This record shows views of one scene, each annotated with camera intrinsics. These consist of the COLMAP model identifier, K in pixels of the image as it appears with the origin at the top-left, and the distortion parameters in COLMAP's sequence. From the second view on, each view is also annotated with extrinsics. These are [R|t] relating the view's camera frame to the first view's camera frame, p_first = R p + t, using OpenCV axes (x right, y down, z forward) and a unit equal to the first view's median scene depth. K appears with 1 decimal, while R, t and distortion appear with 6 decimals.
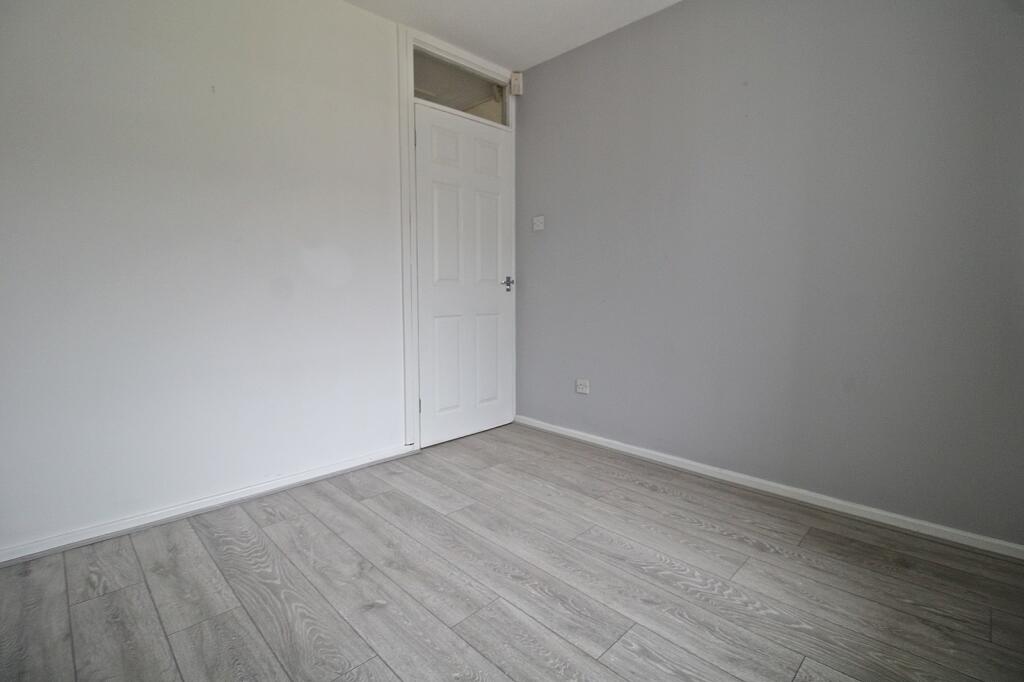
lens RADIAL K [[486.6, 0, 517.7], [0, 486.6, 337.8], [0, 0, 1]] dist [-0.004797, -0.009240]
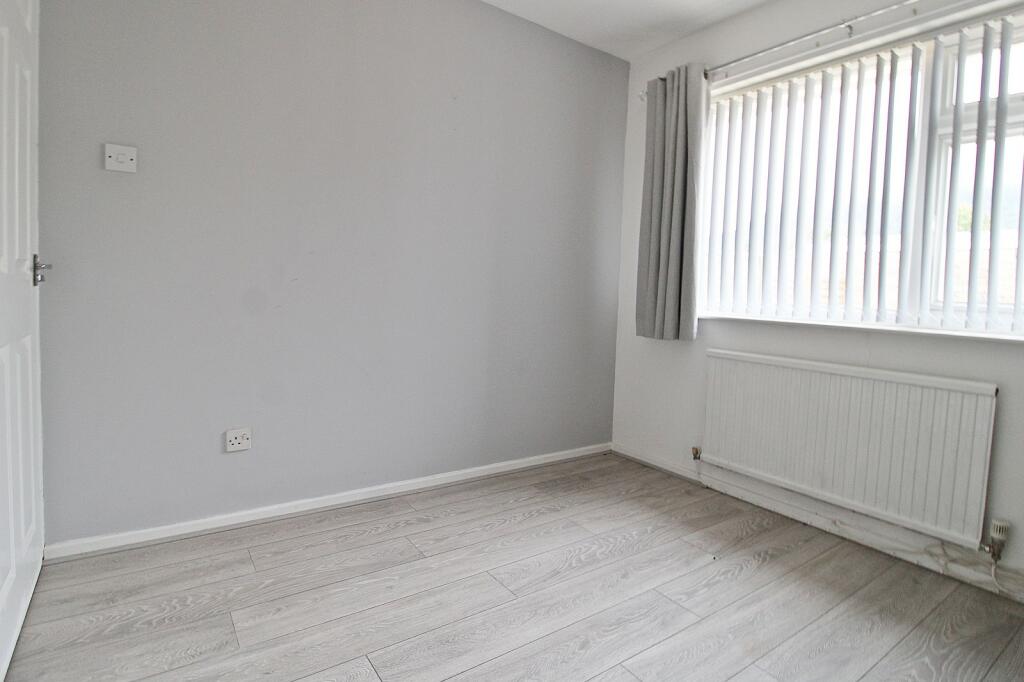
lens RADIAL K [[537.0, 0, 519.7], [0, 537.0, 334.4], [0, 0, 1]] dist [-0.005739, -0.002532]
pose [[0.147537, -0.068627, 0.986673, -0.706528], [0.061518, 0.996295, 0.060098, -0.081686], [-0.987142, 0.051831, 0.151212, 0.745431]]
